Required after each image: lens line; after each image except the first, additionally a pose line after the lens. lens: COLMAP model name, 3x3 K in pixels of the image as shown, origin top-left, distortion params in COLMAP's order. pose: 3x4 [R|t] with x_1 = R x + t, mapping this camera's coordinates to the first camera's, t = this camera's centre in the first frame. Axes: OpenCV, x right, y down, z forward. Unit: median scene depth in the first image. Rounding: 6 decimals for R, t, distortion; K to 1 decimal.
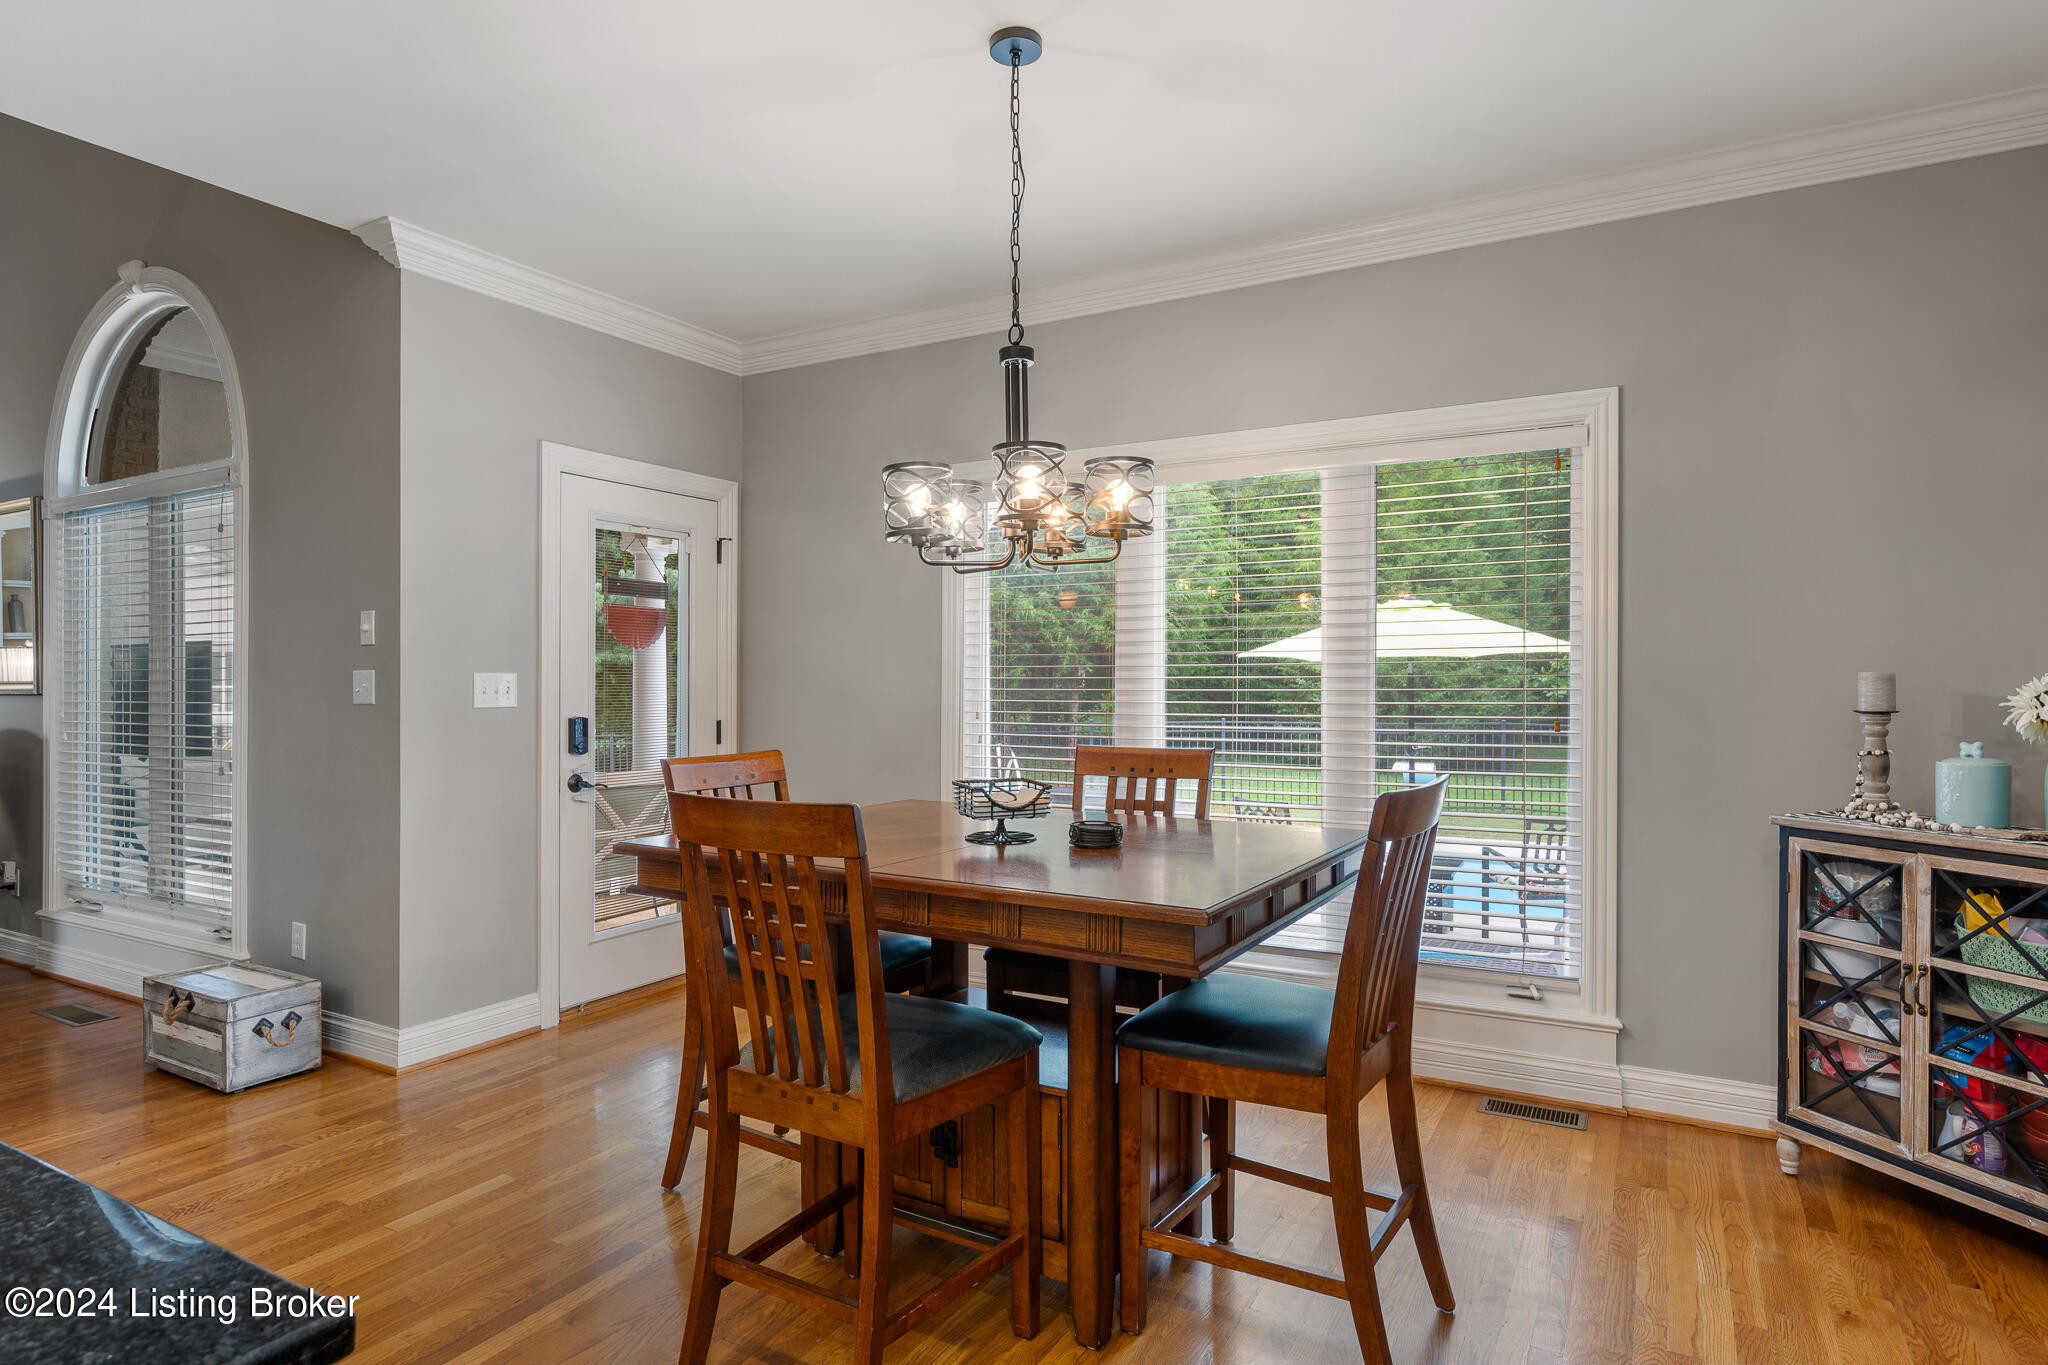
lens RADIAL K [[1120.1, 0, 1040.3], [0, 1120.1, 680.6], [0, 0, 1]] dist [-0.005020, -0.000818]
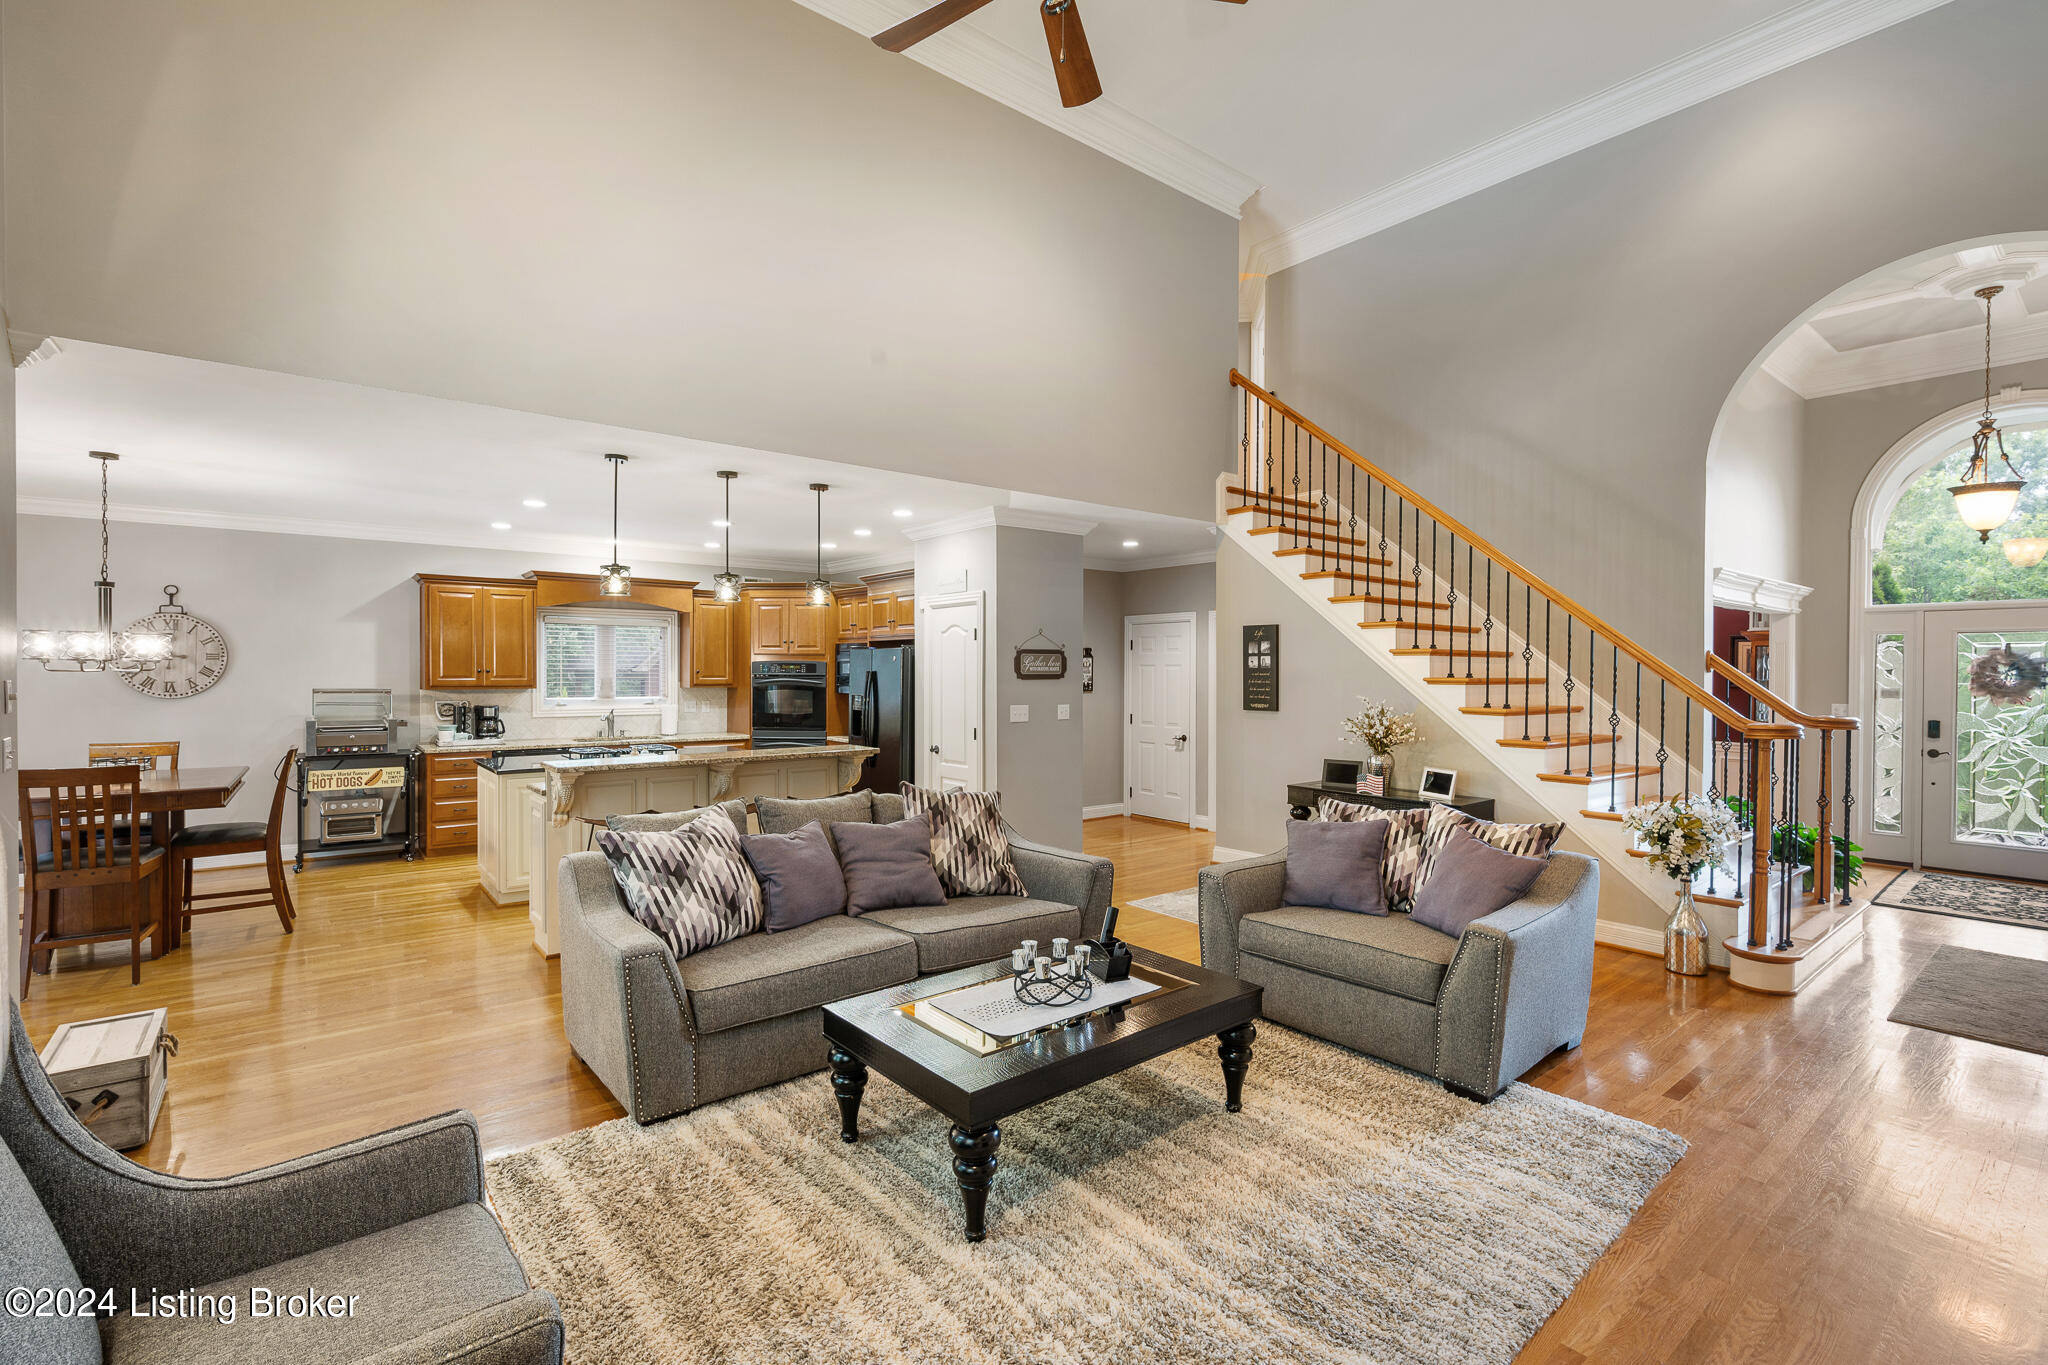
lens RADIAL K [[928.0, 0, 1036.9], [0, 928.0, 671.3], [0, 0, 1]] dist [-0.003851, 0.000445]
pose [[-0.931138, -0.002354, 0.364658, -1.909123], [-0.001270, 0.999994, 0.003212, -0.083383], [-0.364664, 0.002527, -0.931136, 1.559704]]
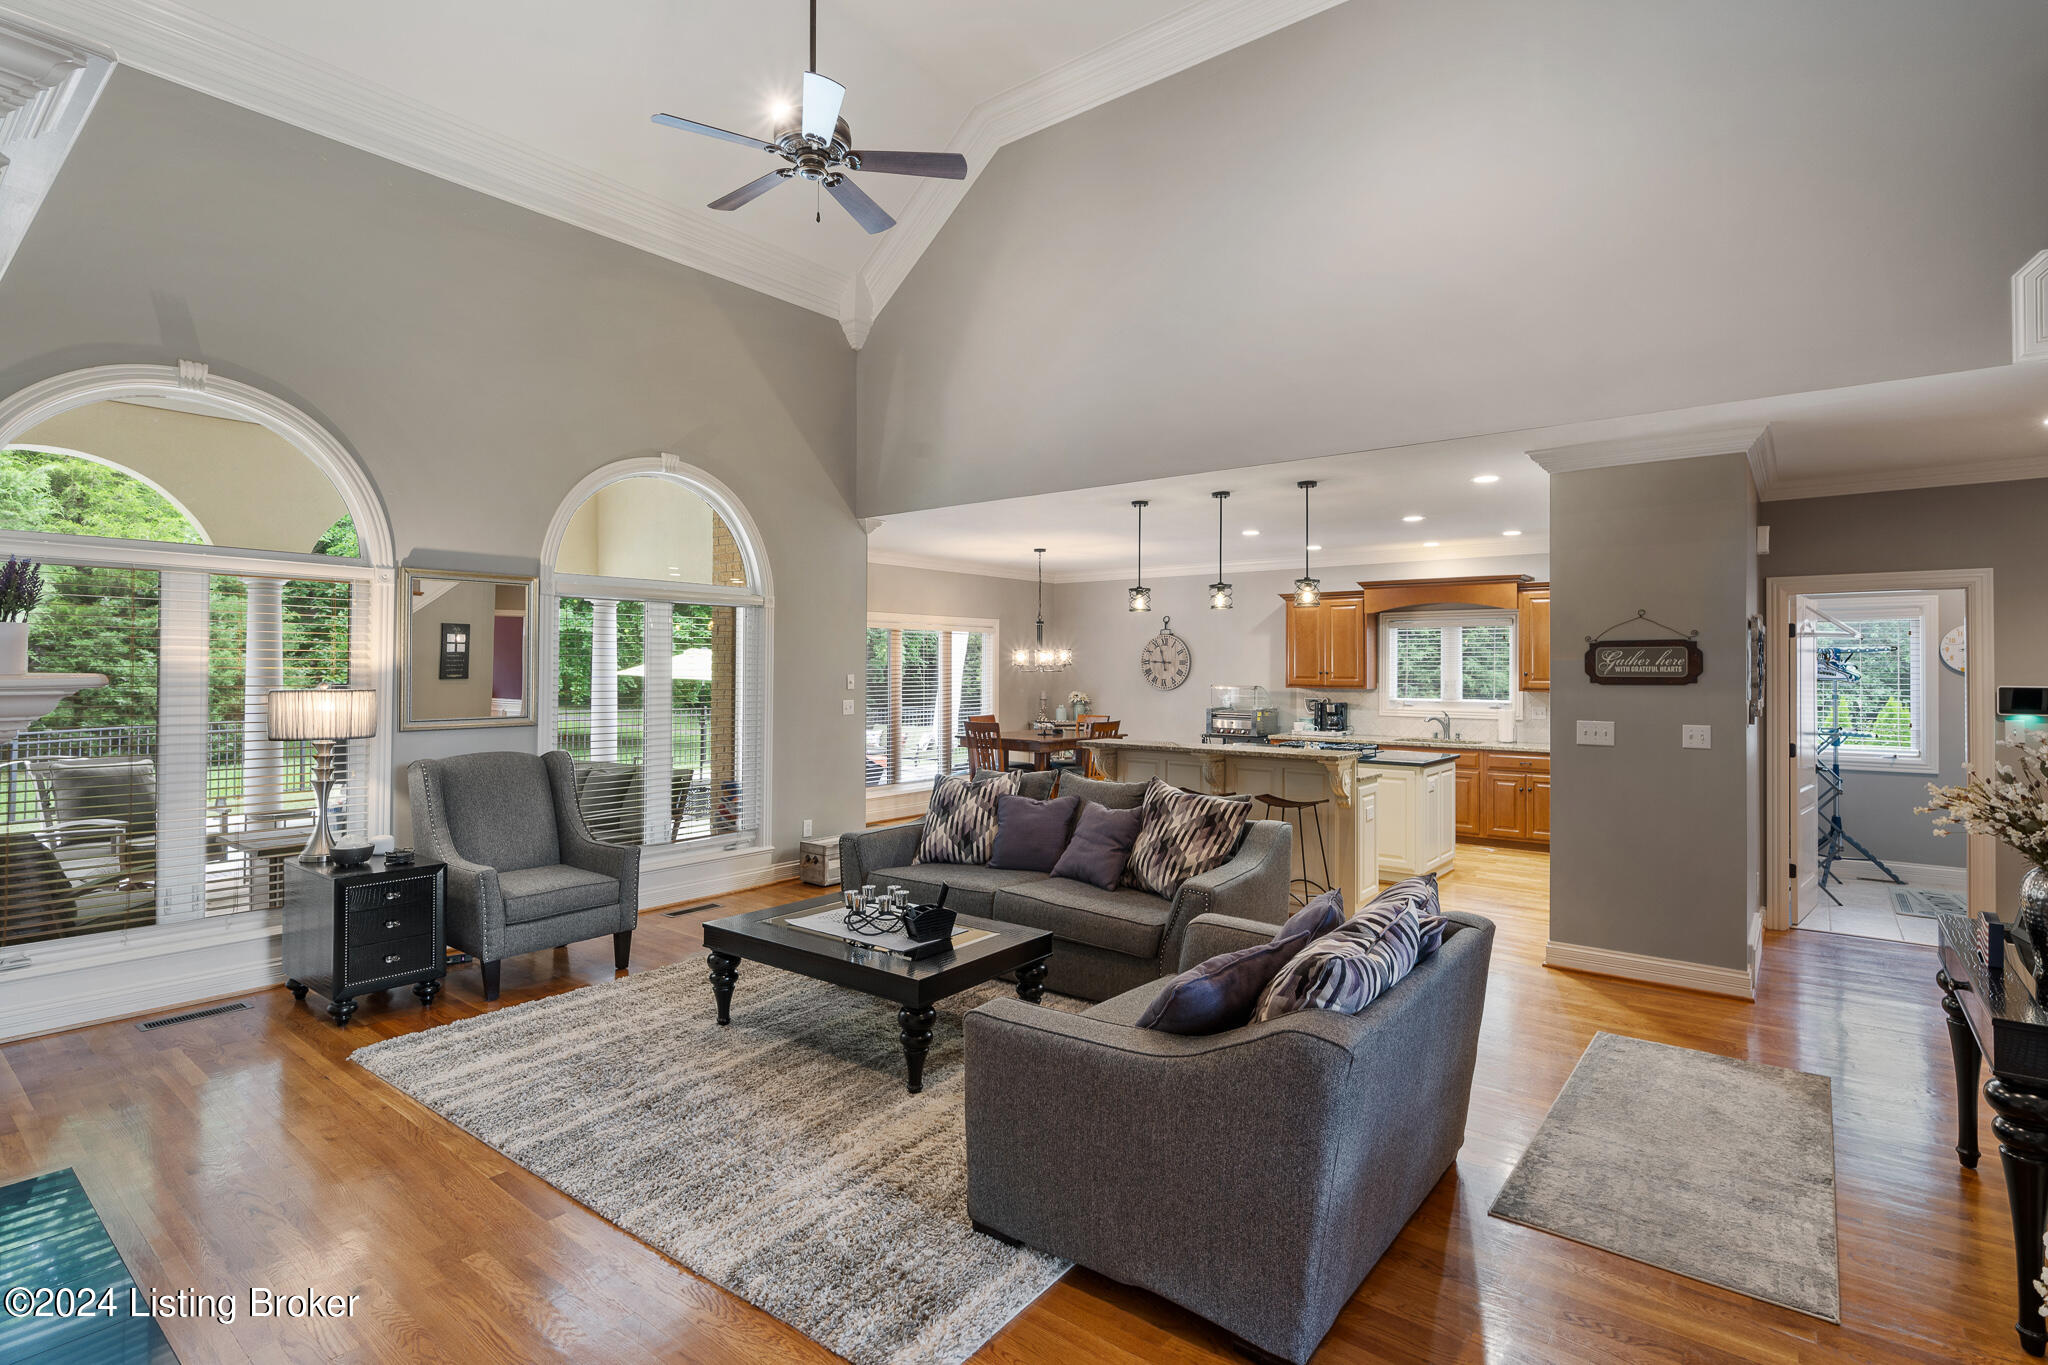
lens RADIAL K [[971.8, 0, 1025.6], [0, 971.8, 648.3], [0, 0, 1]] dist [0.000033, -0.000777]
pose [[0.150129, 0.026408, 0.988314, -2.724824], [-0.009194, 0.999637, -0.025314, -0.067817], [-0.988624, -0.005286, 0.150317, 0.366518]]
